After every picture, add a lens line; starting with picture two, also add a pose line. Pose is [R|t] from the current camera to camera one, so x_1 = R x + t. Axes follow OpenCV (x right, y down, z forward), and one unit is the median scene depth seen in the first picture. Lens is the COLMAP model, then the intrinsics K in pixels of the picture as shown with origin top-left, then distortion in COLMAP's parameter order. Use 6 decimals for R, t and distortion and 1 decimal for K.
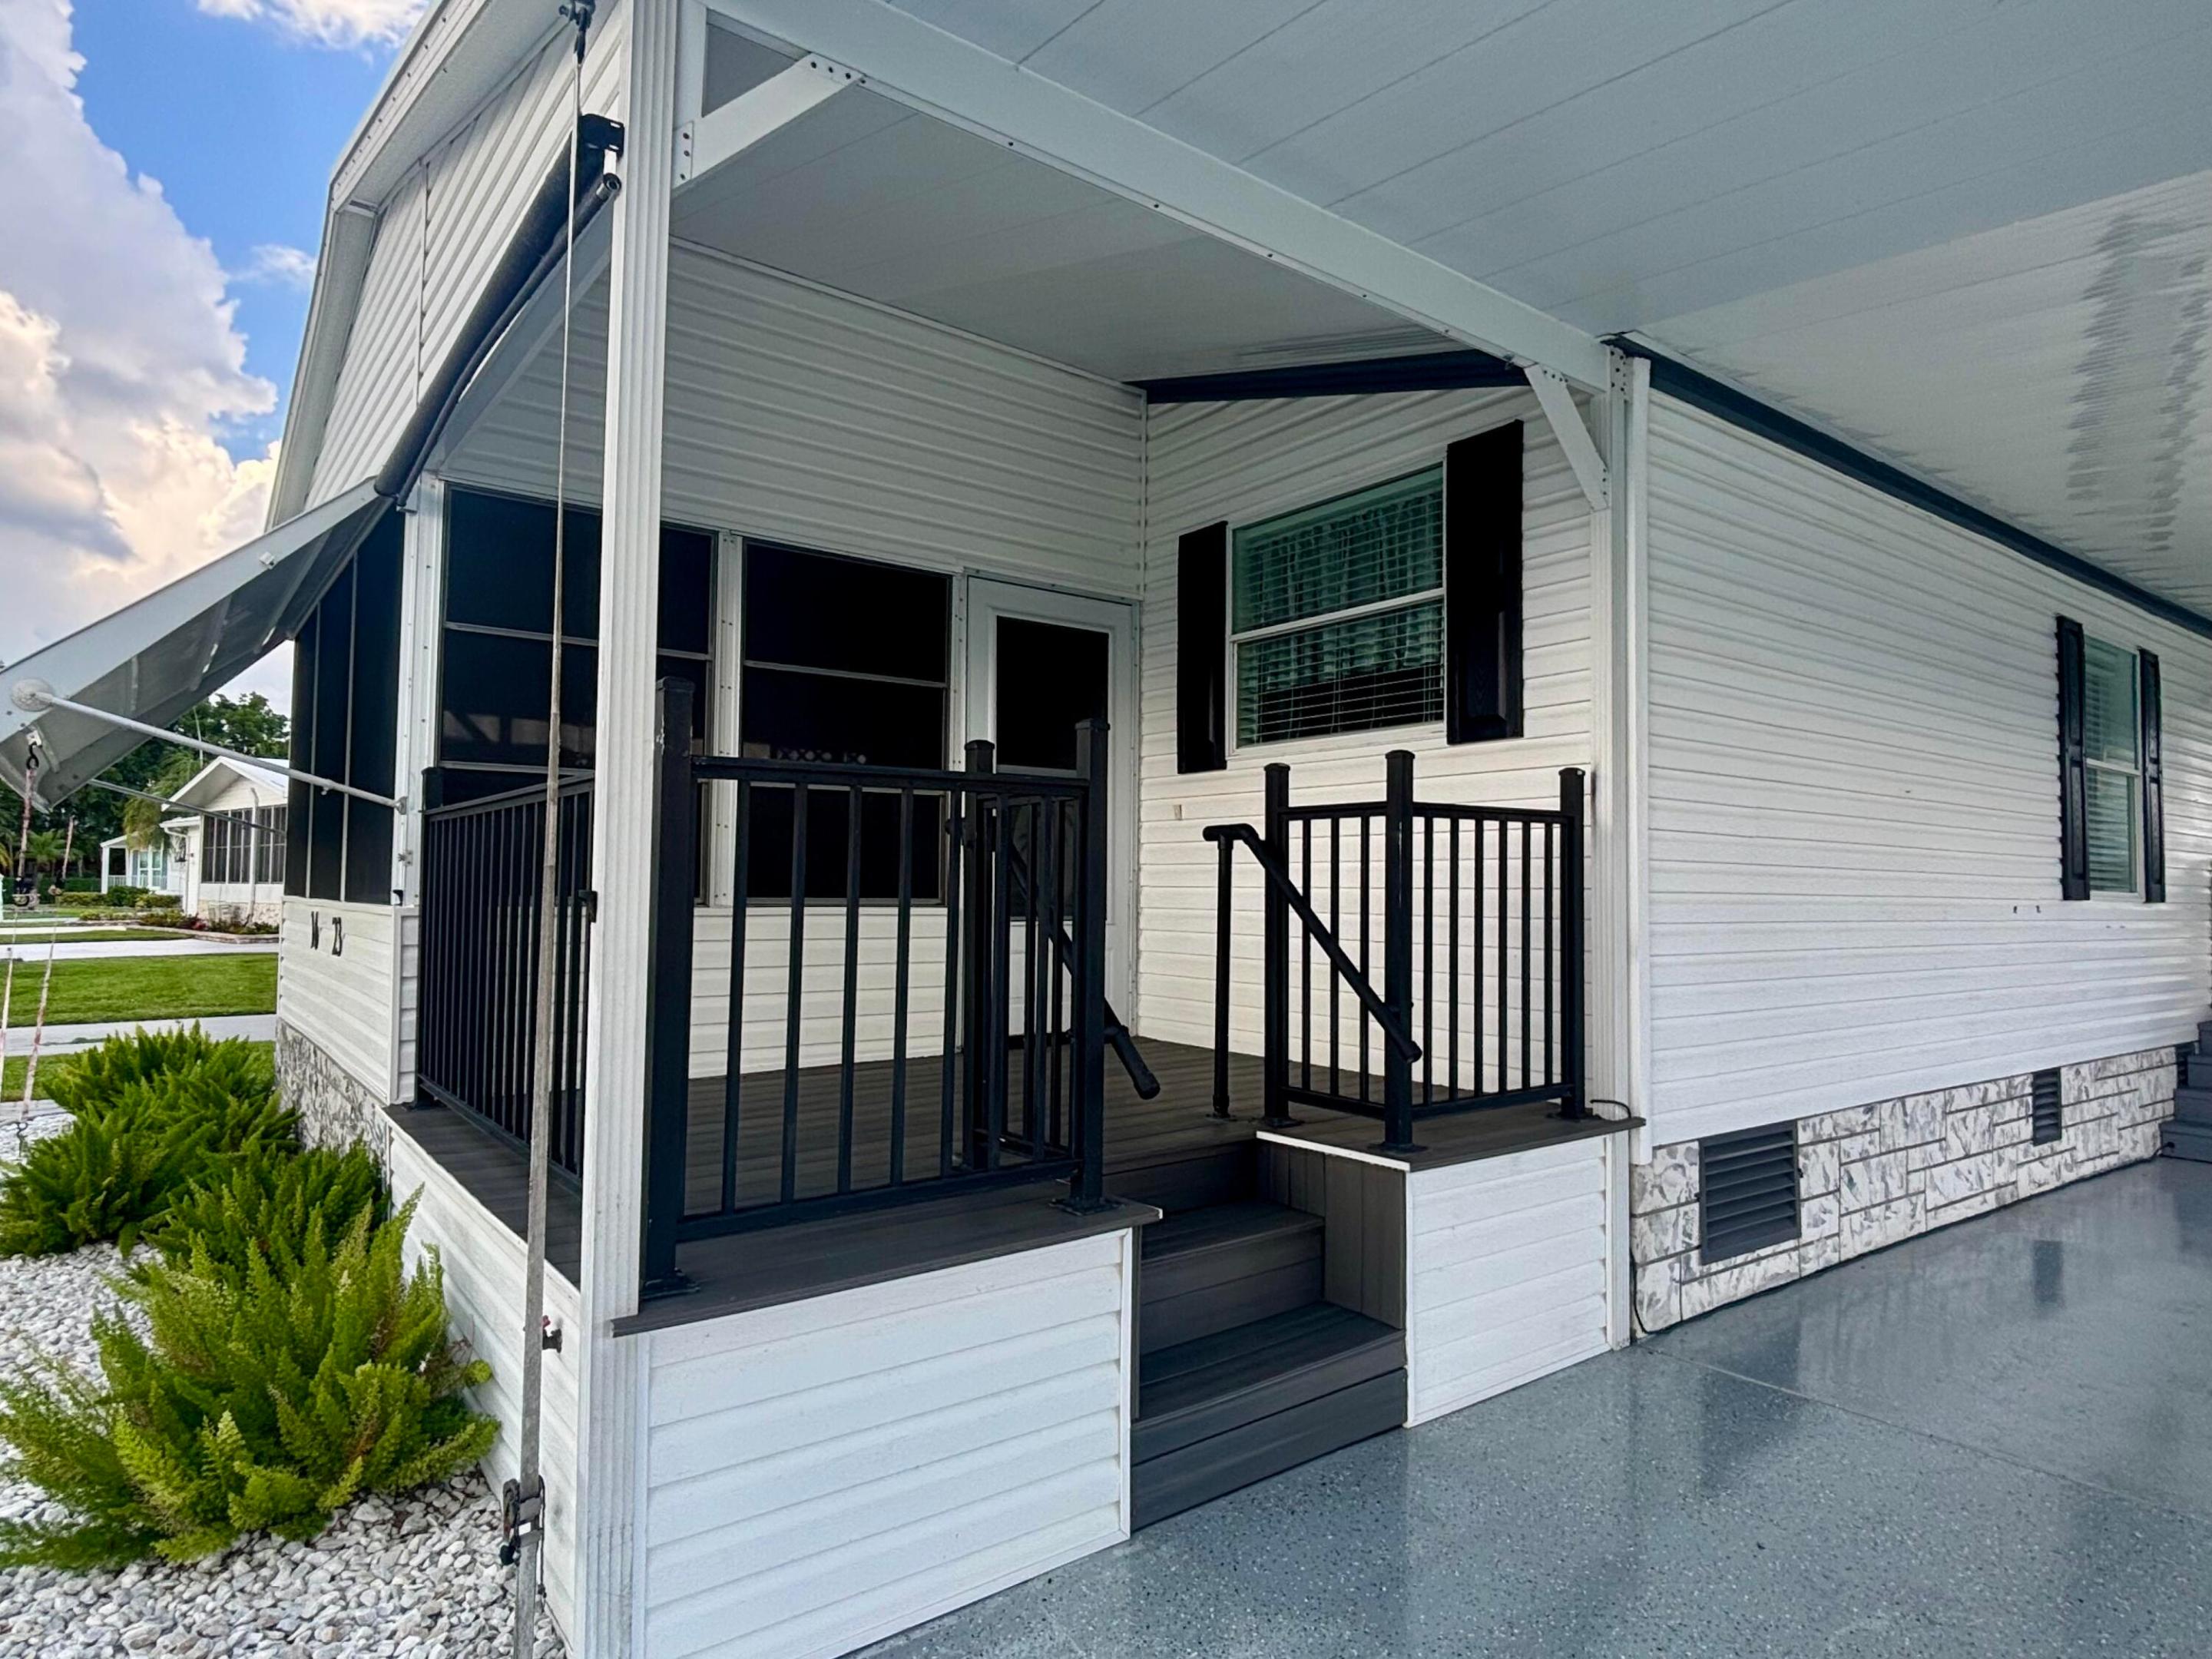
lens RADIAL K [[1305.7, 0, 1112.6], [0, 1305.7, 839.8], [0, 0, 1]] dist [0.053186, -0.057004]
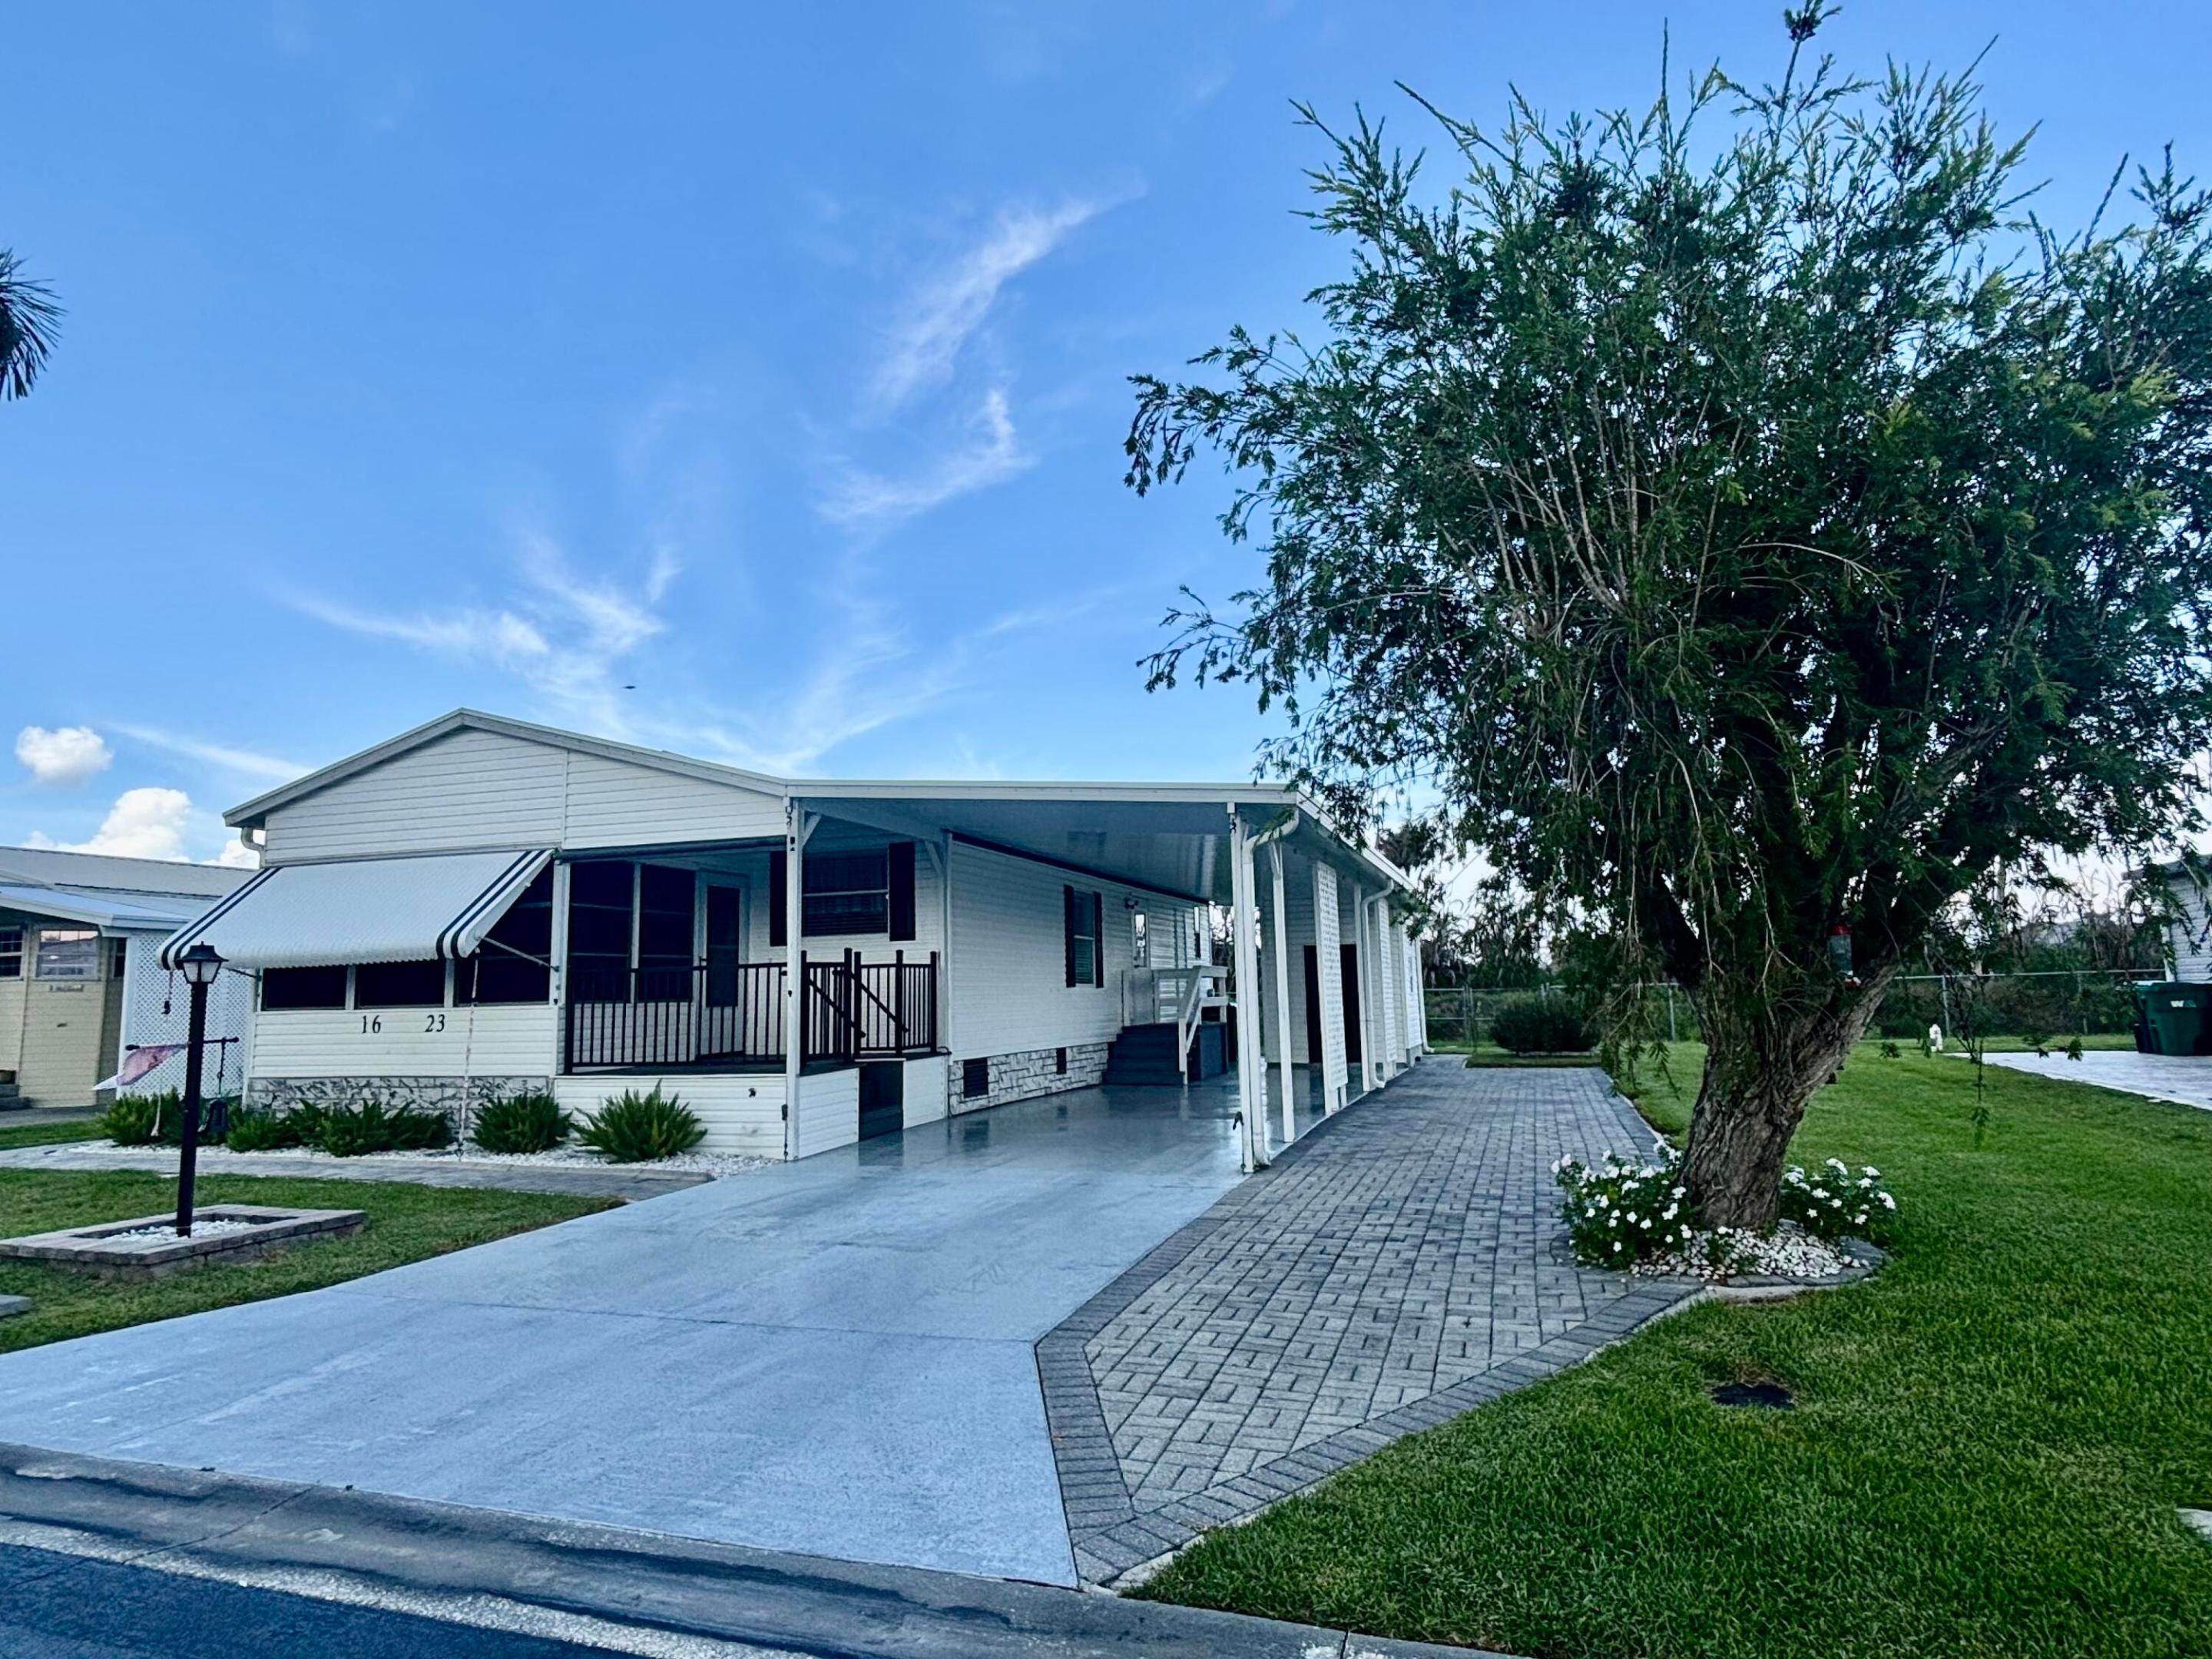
lens RADIAL K [[1305.7, 0, 1112.6], [0, 1305.7, 839.8], [0, 0, 1]] dist [0.053186, -0.057004]
pose [[0.822220, 0.038532, 0.567864, -1.159263], [0.008667, 0.996743, -0.080181, -0.063395], [-0.569104, 0.070848, 0.819208, -1.989101]]
